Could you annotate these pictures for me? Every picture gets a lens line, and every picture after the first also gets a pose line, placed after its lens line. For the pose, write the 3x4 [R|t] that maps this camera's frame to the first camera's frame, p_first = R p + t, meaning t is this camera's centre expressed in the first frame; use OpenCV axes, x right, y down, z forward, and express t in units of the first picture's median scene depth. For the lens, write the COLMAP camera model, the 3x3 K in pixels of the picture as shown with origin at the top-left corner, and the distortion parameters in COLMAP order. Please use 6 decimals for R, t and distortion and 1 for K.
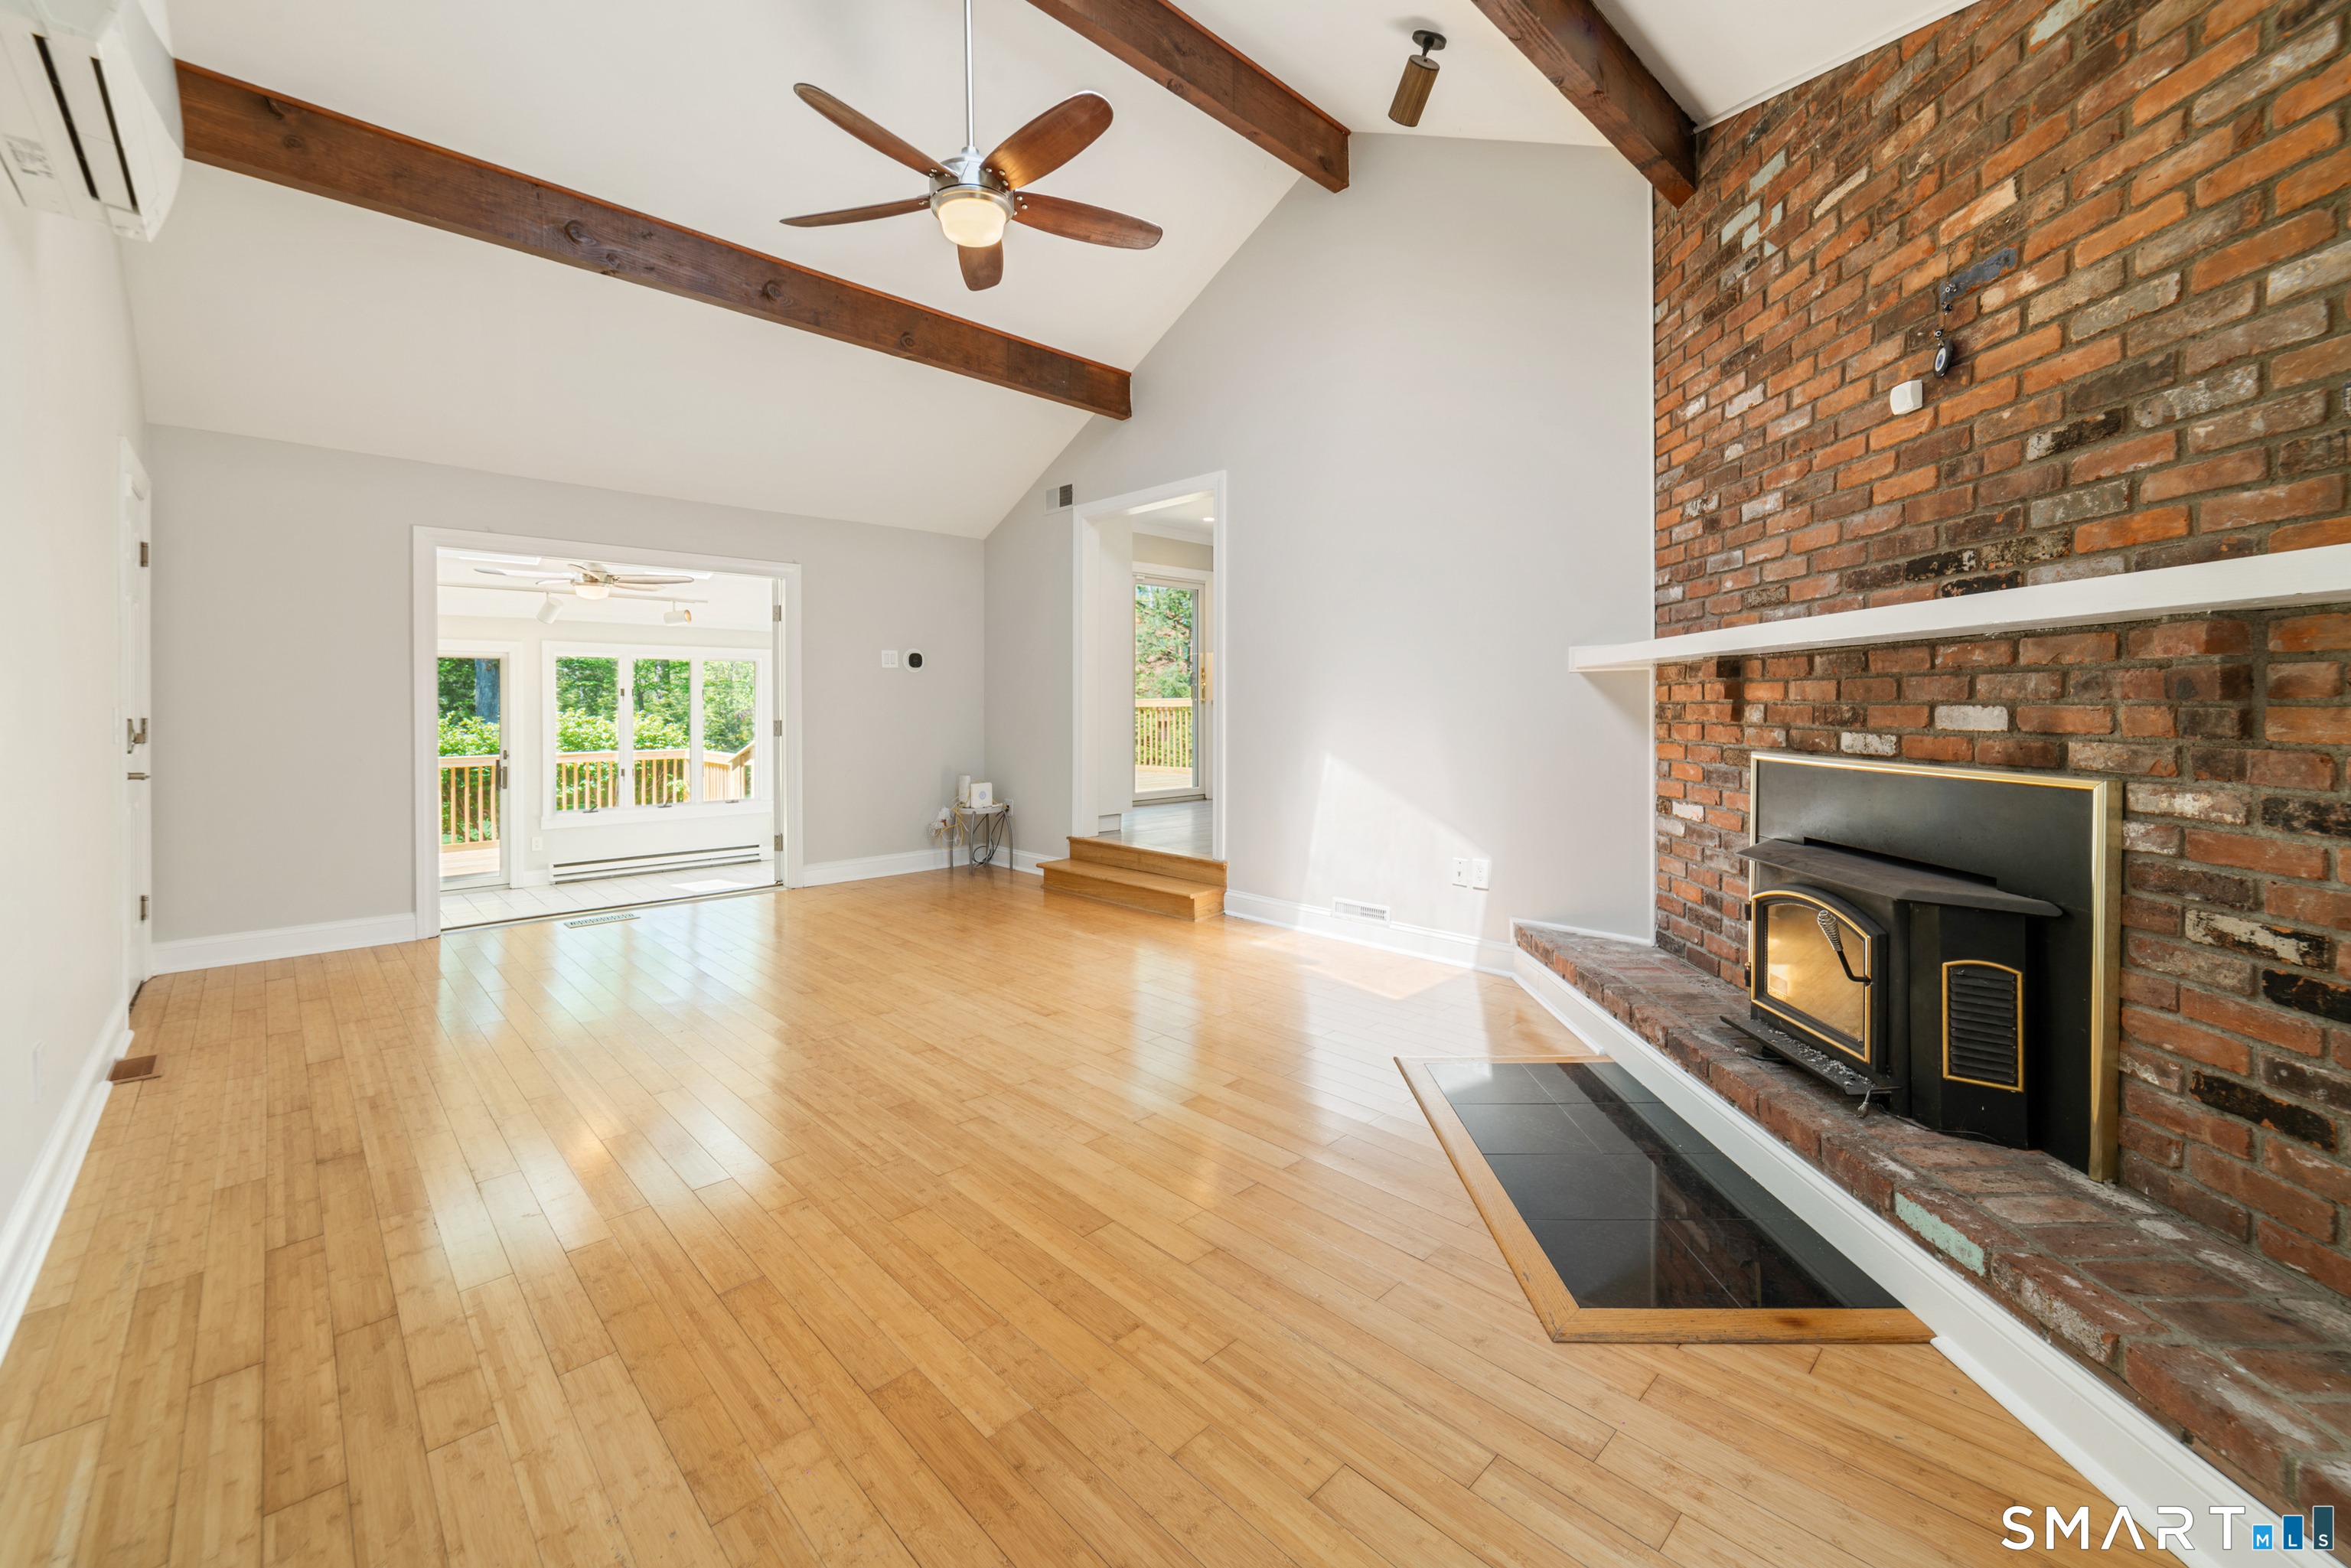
lens RADIAL K [[941.9, 0, 1178.1], [0, 941.9, 709.2], [0, 0, 1]] dist [-0.000110, -0.000015]
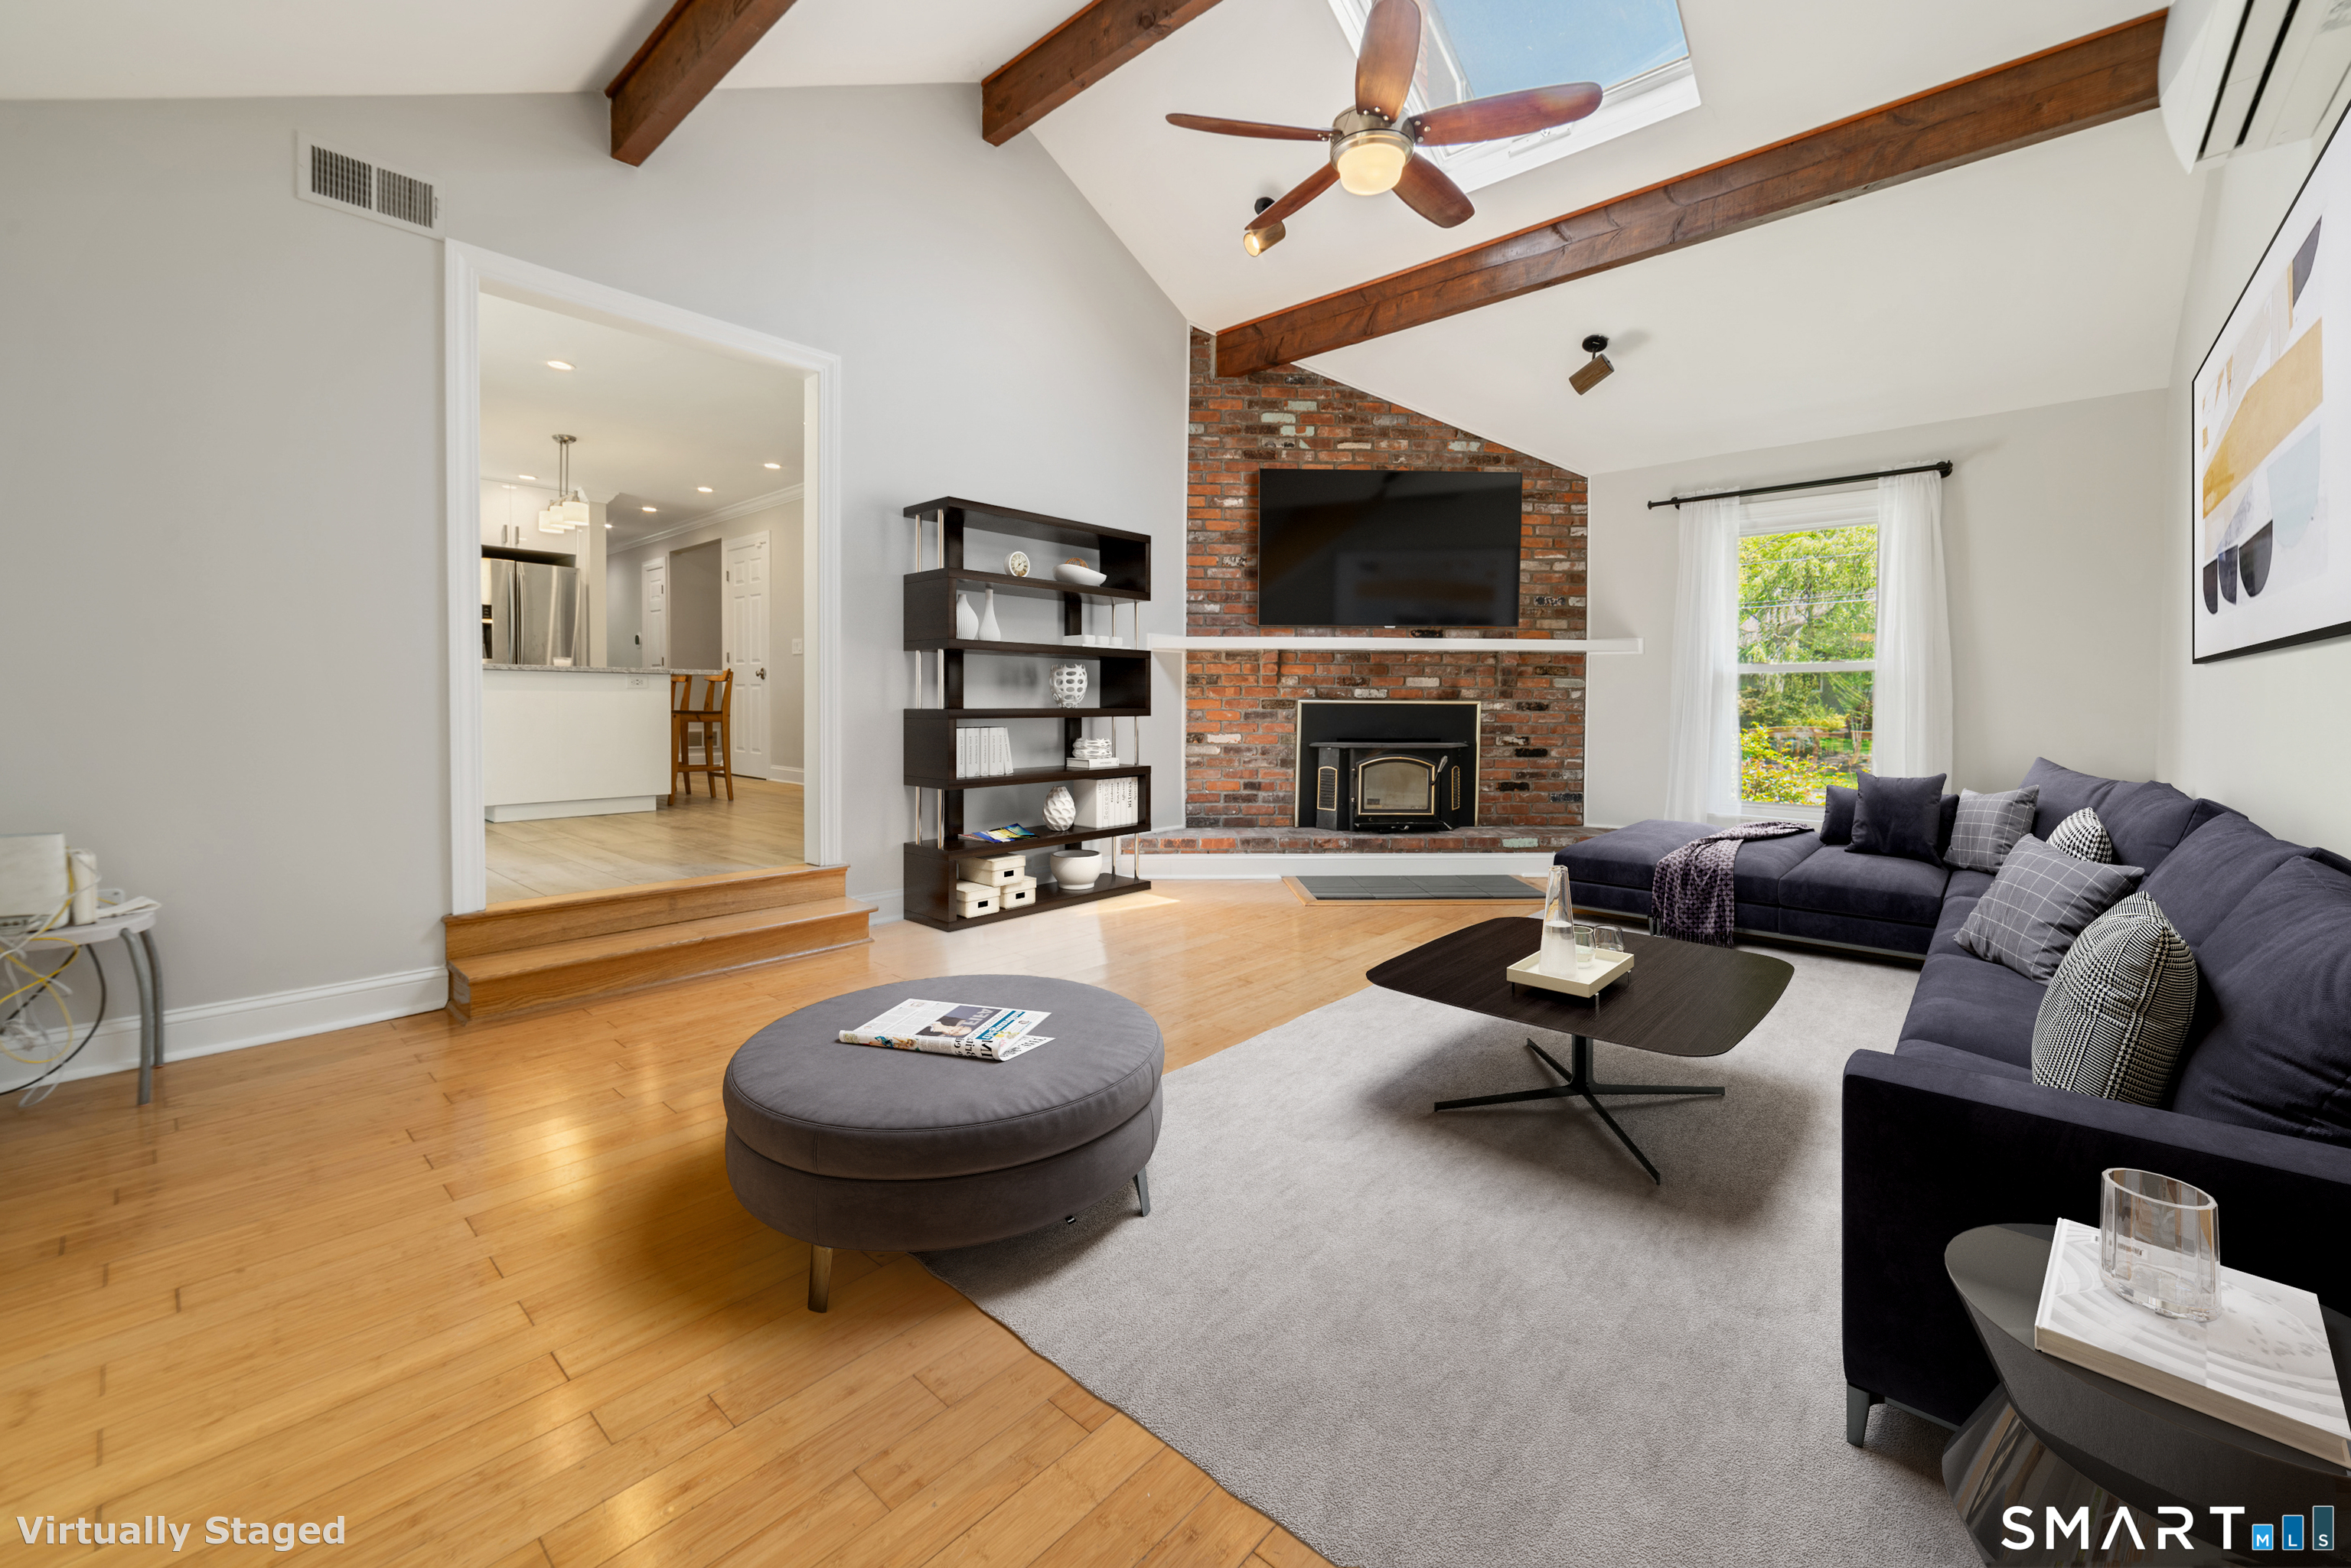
lens RADIAL K [[941.9, 0, 1178.1], [0, 941.9, 709.2], [0, 0, 1]] dist [-0.000110, -0.000015]
pose [[-0.074910, -0.012470, 0.997112, -1.870708], [-0.000212, 0.999922, 0.012489, 0.056020], [-0.997190, 0.000724, -0.074907, 1.982561]]
